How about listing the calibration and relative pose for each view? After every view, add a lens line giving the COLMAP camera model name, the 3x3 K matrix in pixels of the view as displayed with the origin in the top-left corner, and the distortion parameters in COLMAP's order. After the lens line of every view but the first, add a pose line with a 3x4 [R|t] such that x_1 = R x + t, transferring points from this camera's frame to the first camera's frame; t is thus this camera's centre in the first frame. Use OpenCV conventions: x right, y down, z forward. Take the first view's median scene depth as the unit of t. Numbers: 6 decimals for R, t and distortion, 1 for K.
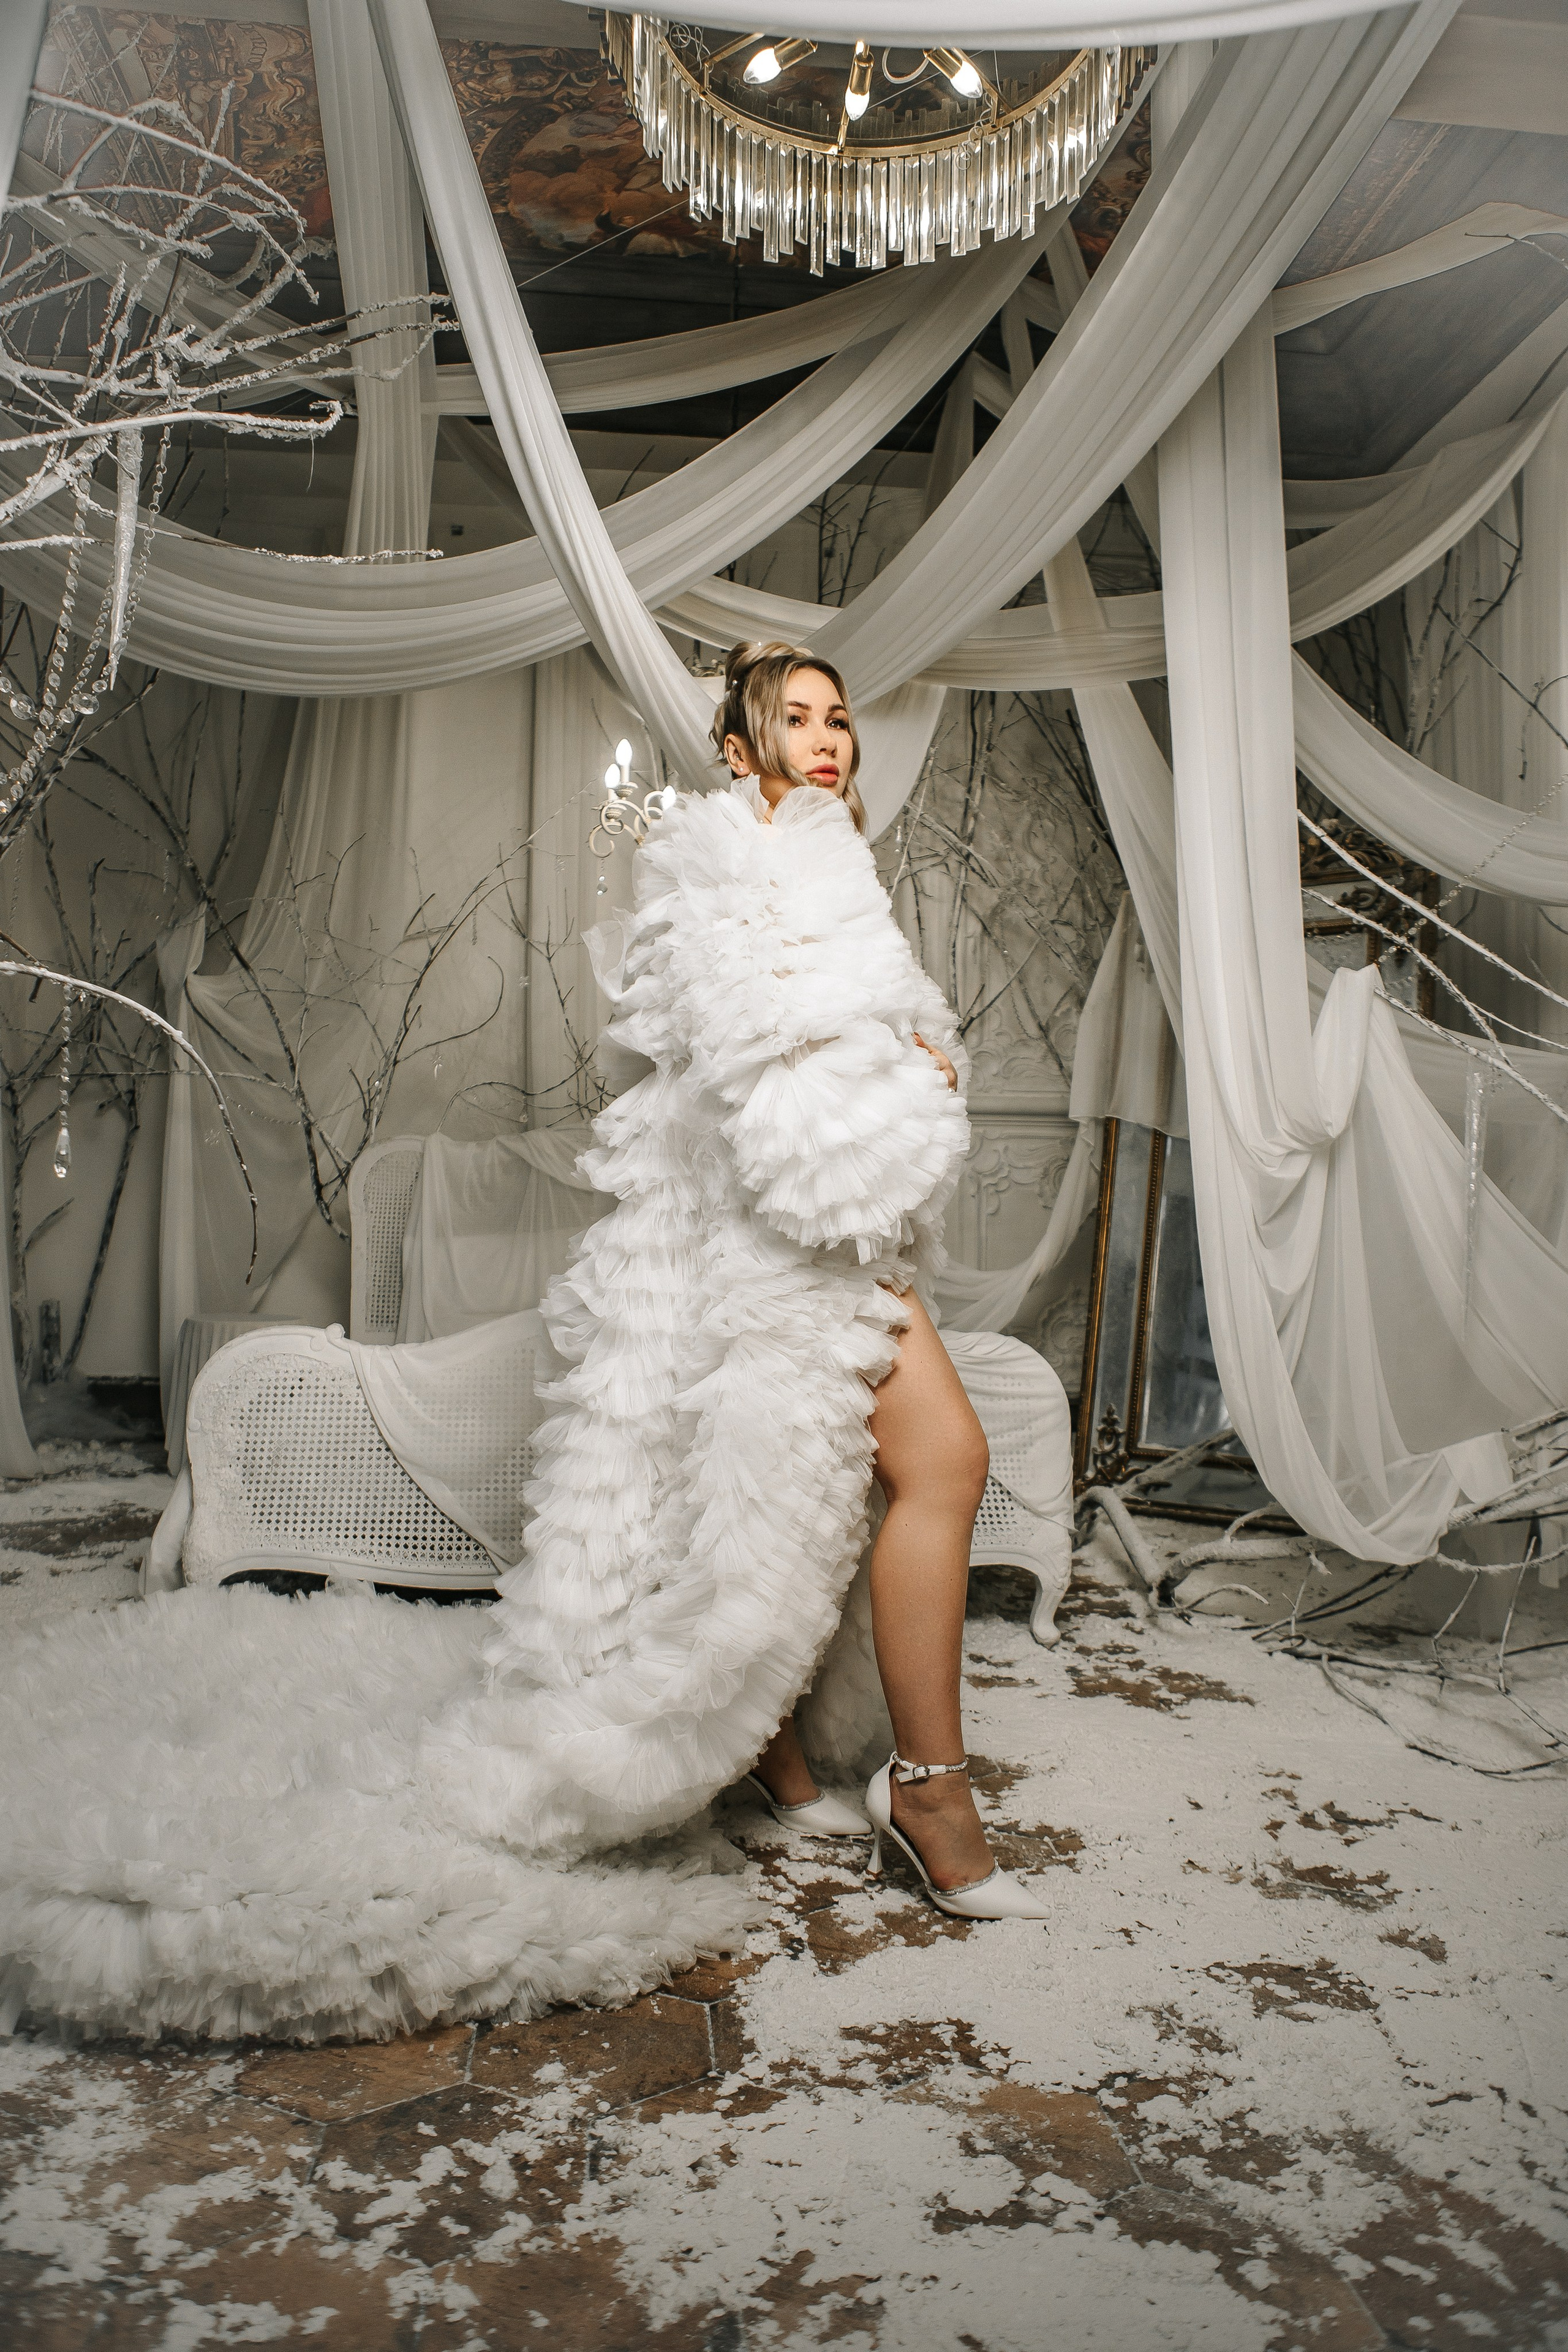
lens RADIAL K [[1636.0, 0, 787.9], [0, 1636.0, 1185.3], [0, 0, 1]] dist [-0.100974, 0.072266]
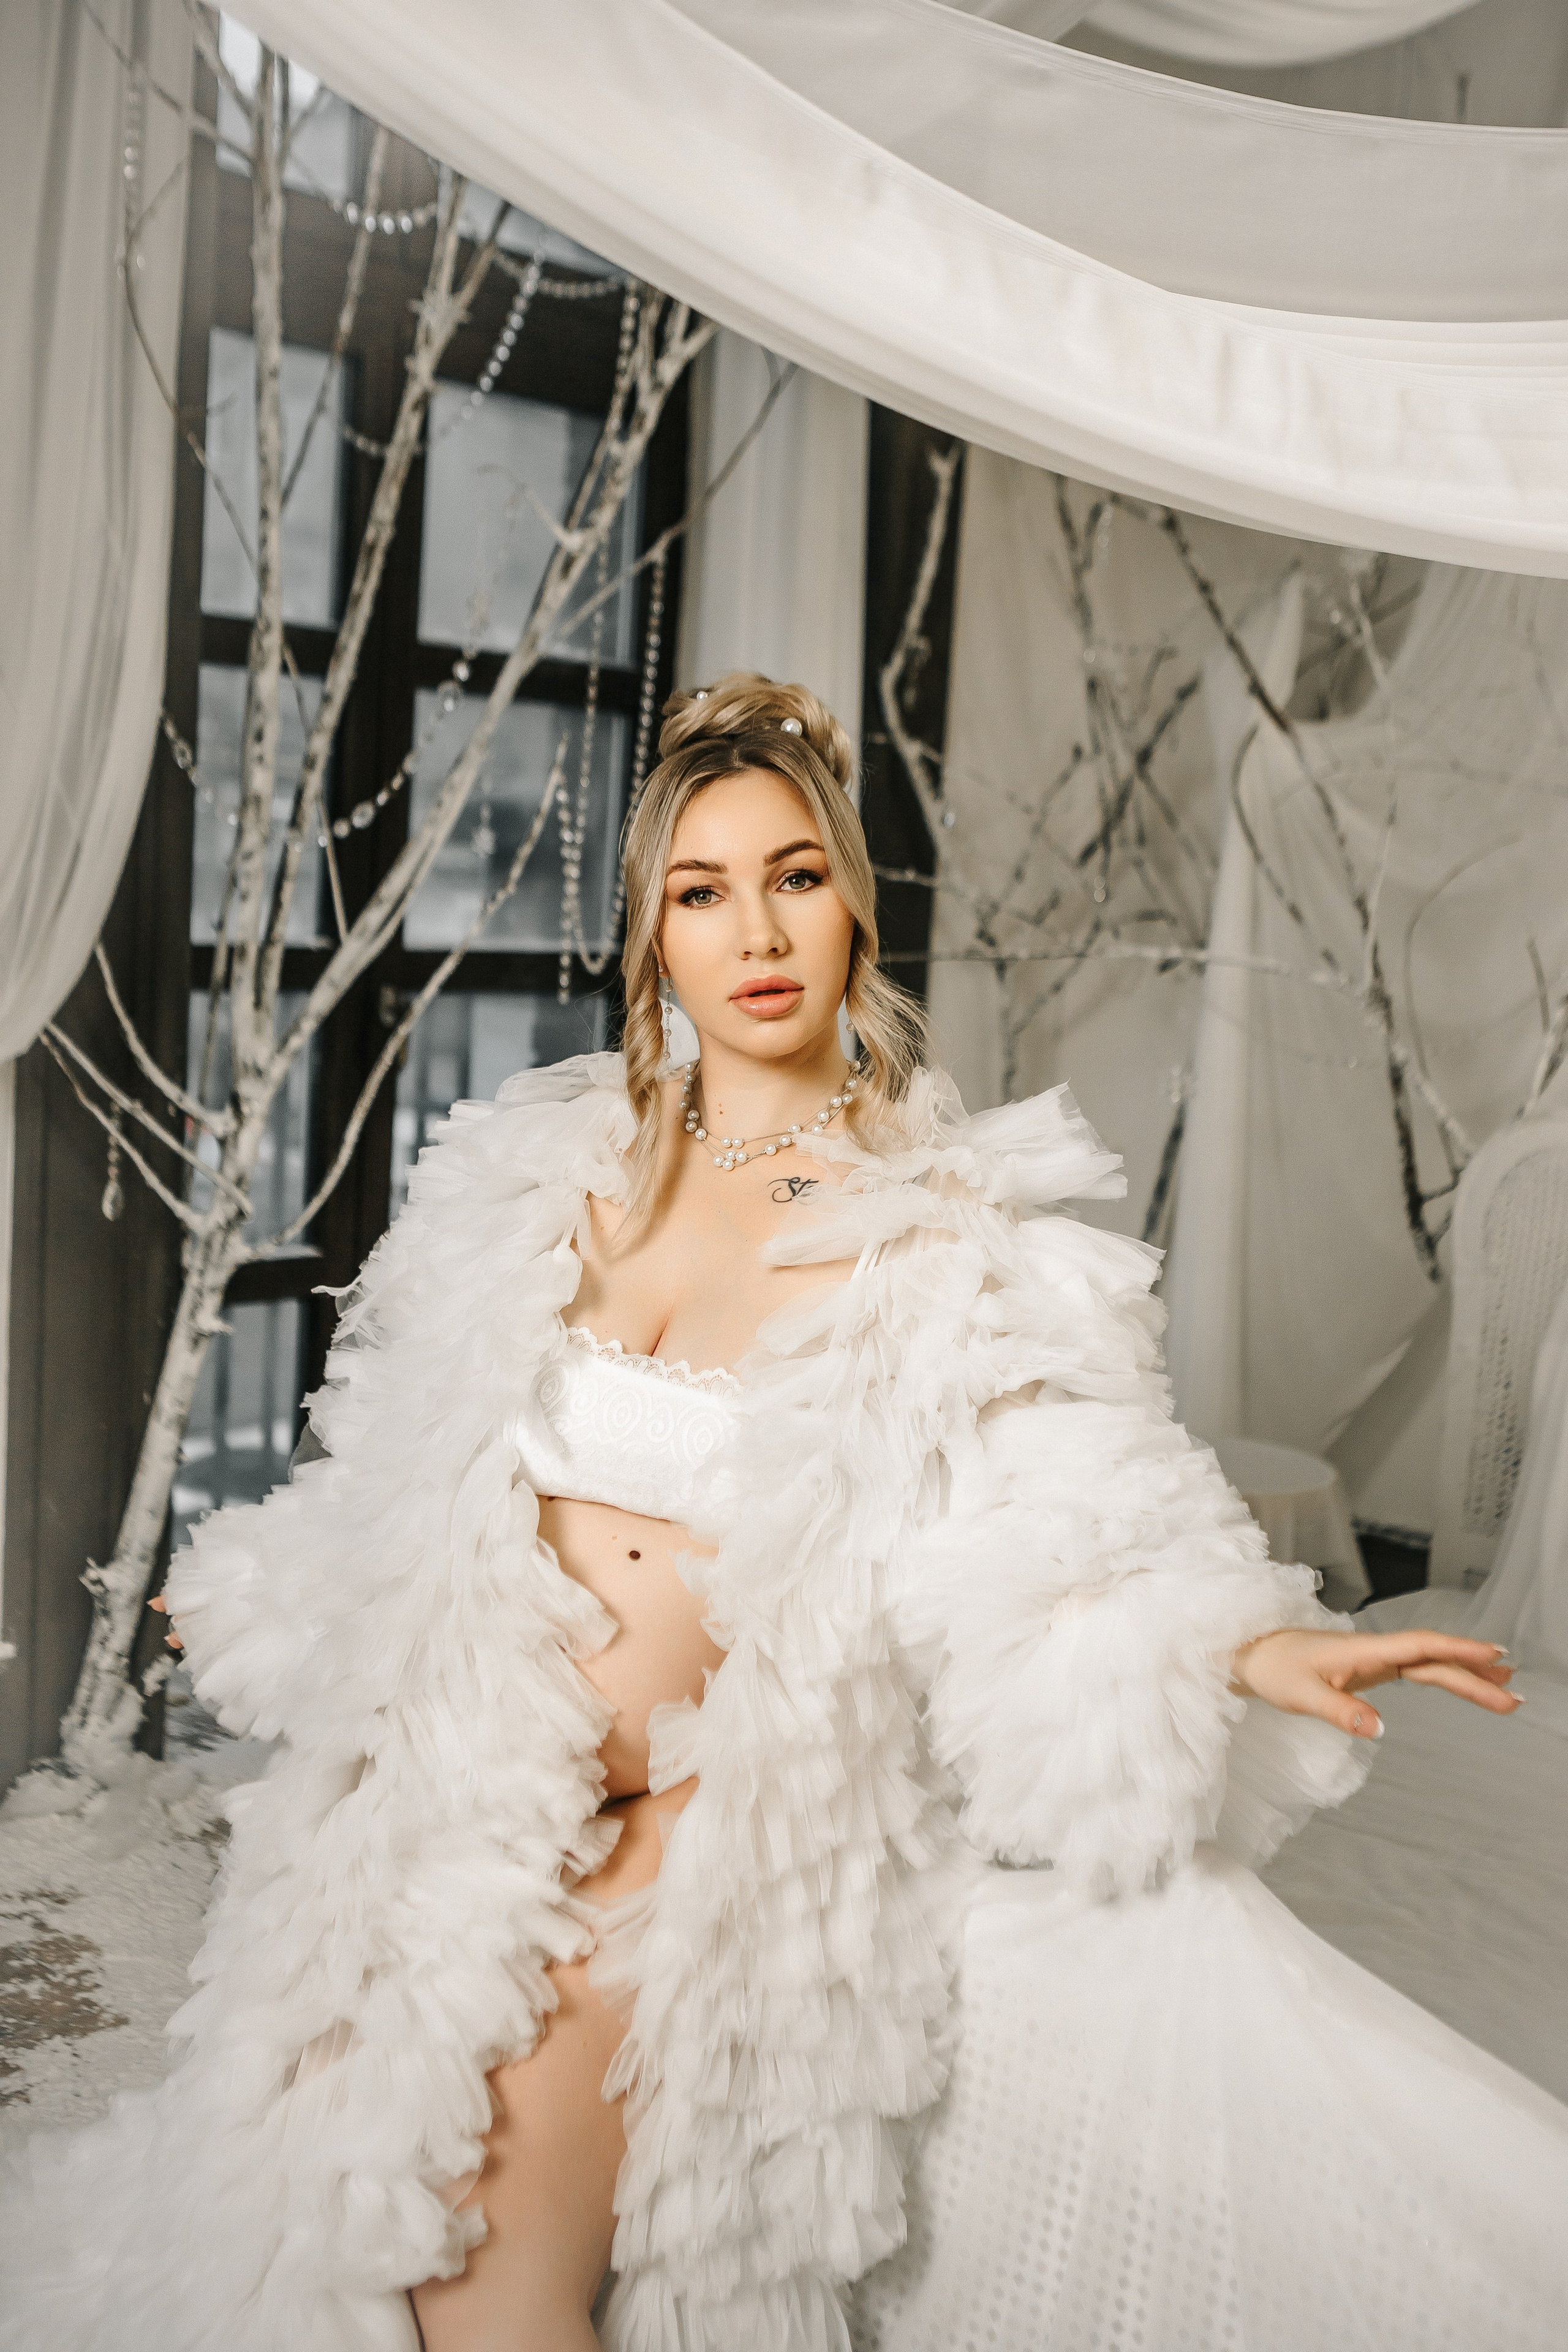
lens RADIAL K [[2654.1, 0, 793.4], [0, 2654.1, 1169.6], [0, 0, 1]] dist [-0.018042, -0.022610]
pose [[0.670456, 0.116646, -0.732723, 0.245240], [-0.037700, 0.991644, 0.123370, -0.157611], [0.740991, -0.055090, 0.669252, 0.605289]]
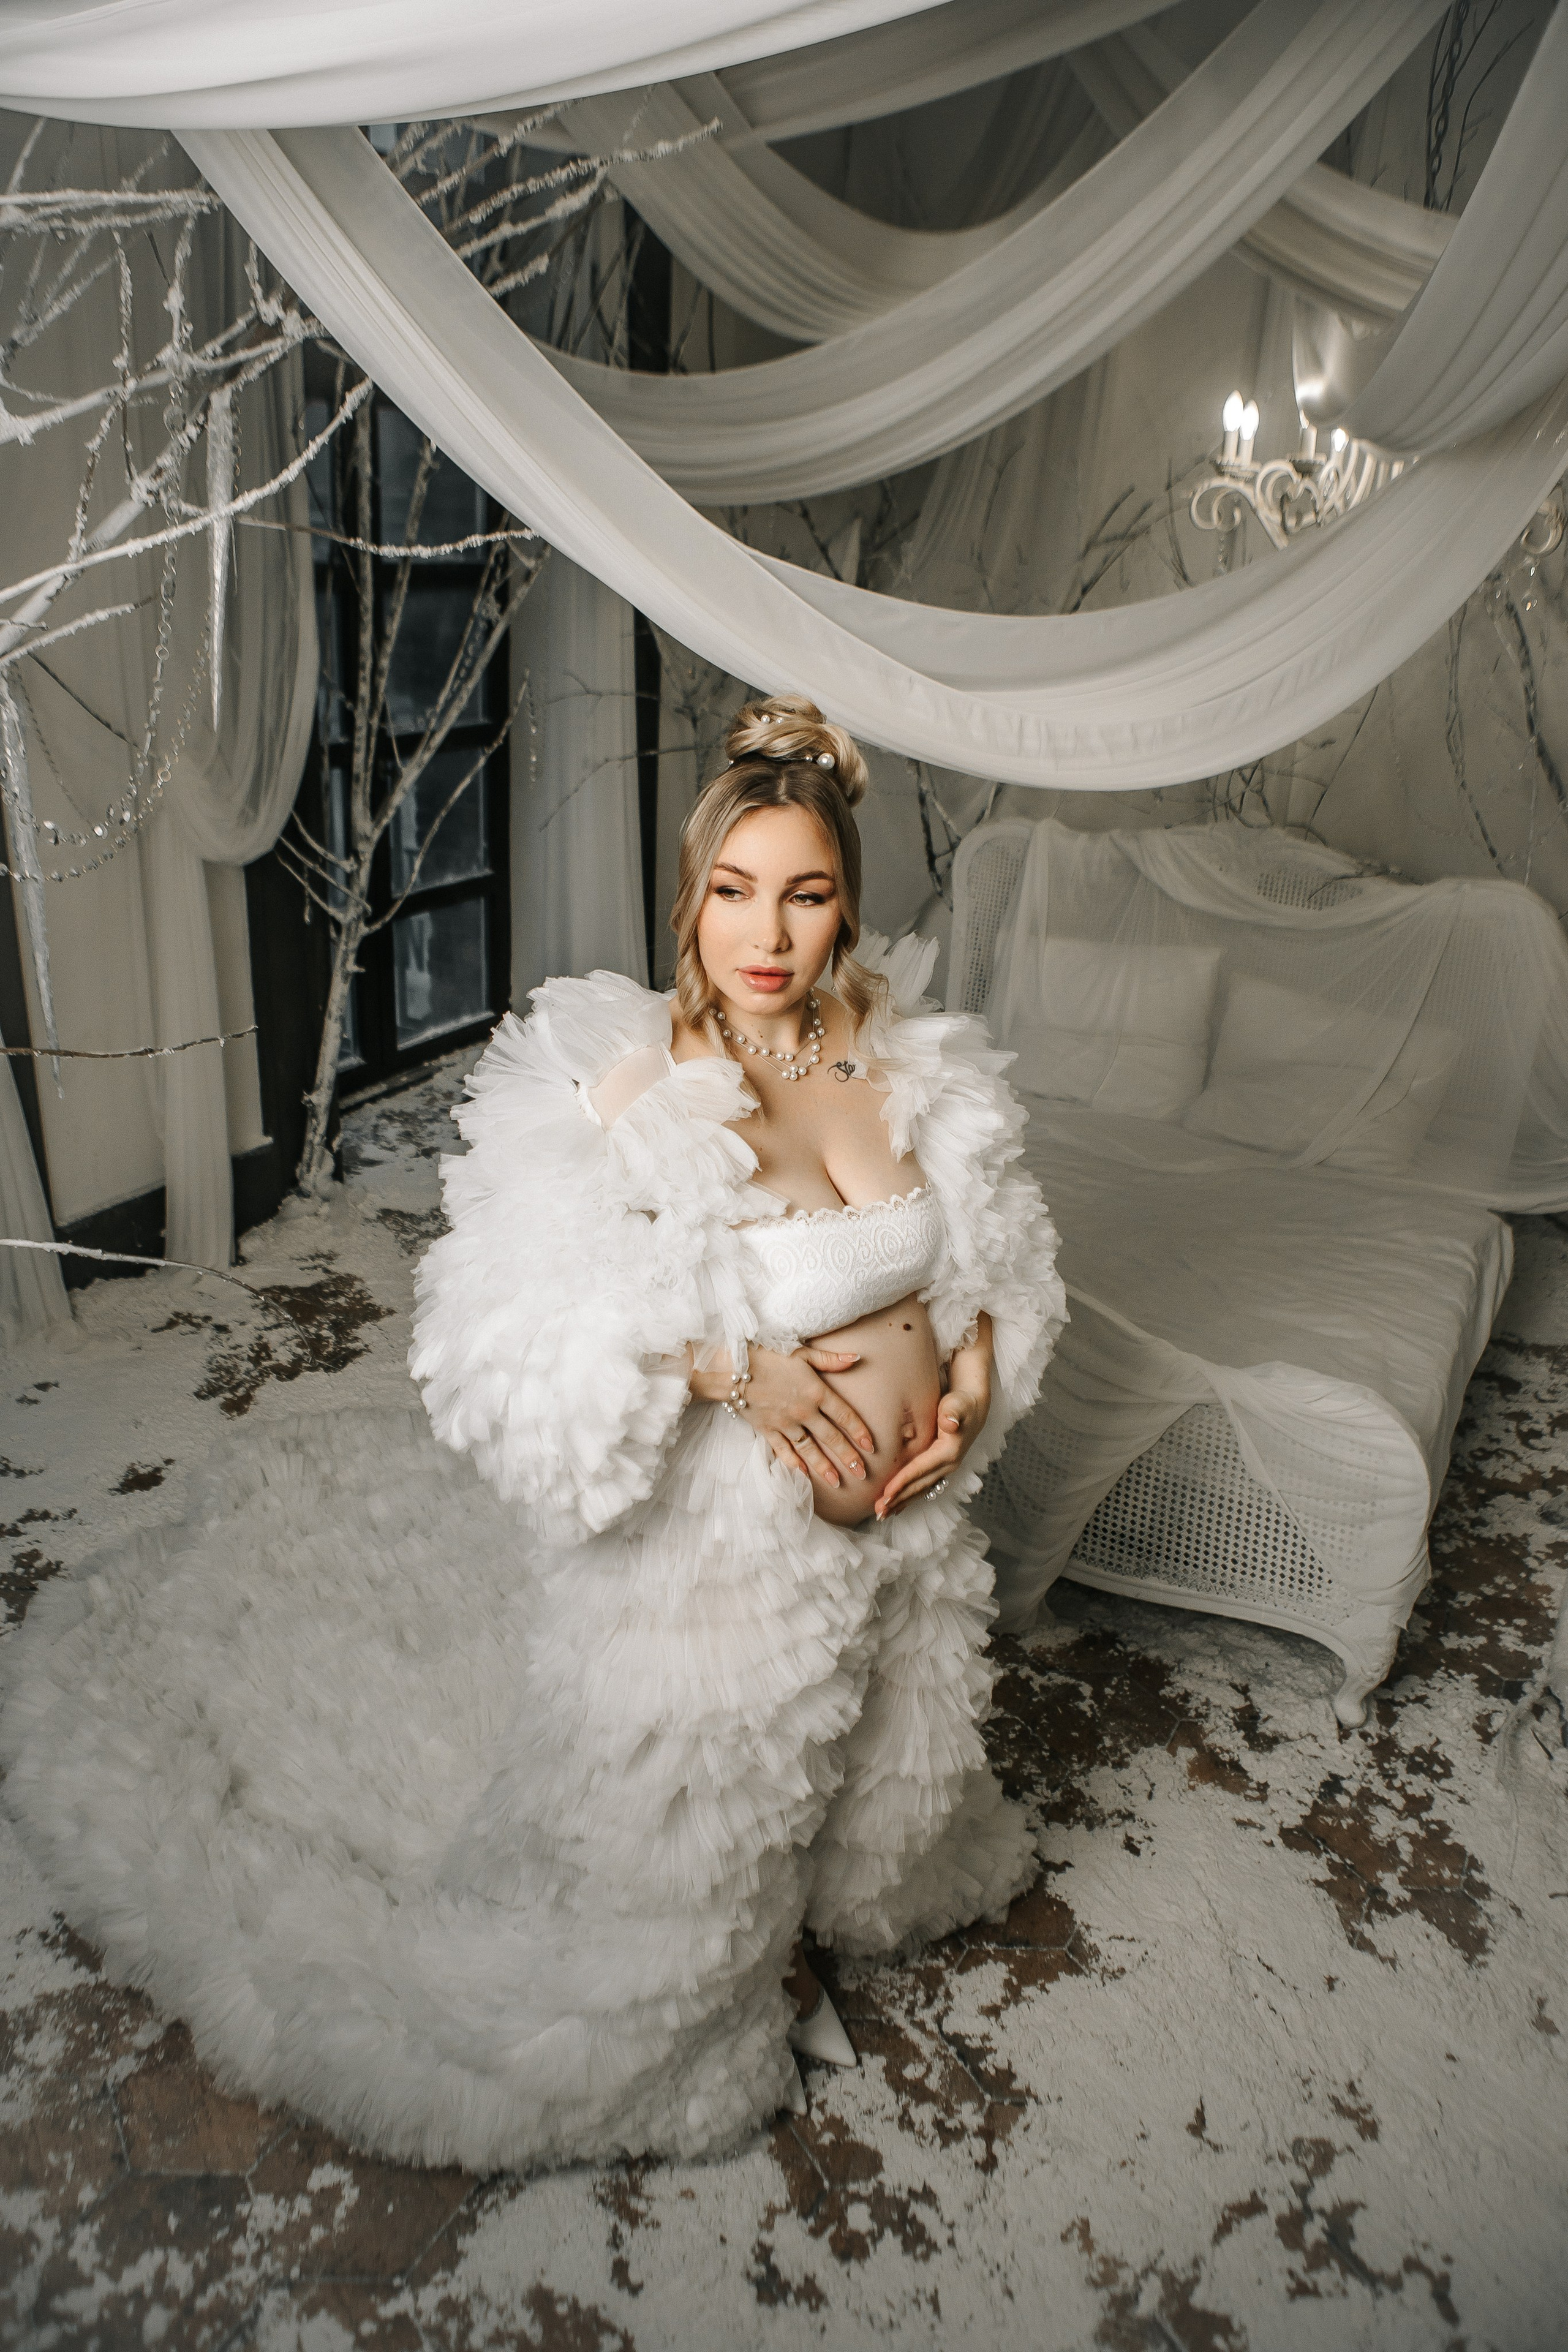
lens RADIAL K [[1636.0, 0, 787.9], [0, 1636.0, 1185.3], [0, 0, 1]] dist [-0.100974, 0.072266]
pose [[0.820598, 0.245424, -0.516126, 0.302487], [-0.027144, 0.918816, 0.393751, -0.326941], [0.570861, -0.309102, 0.760641, 0.282389]]
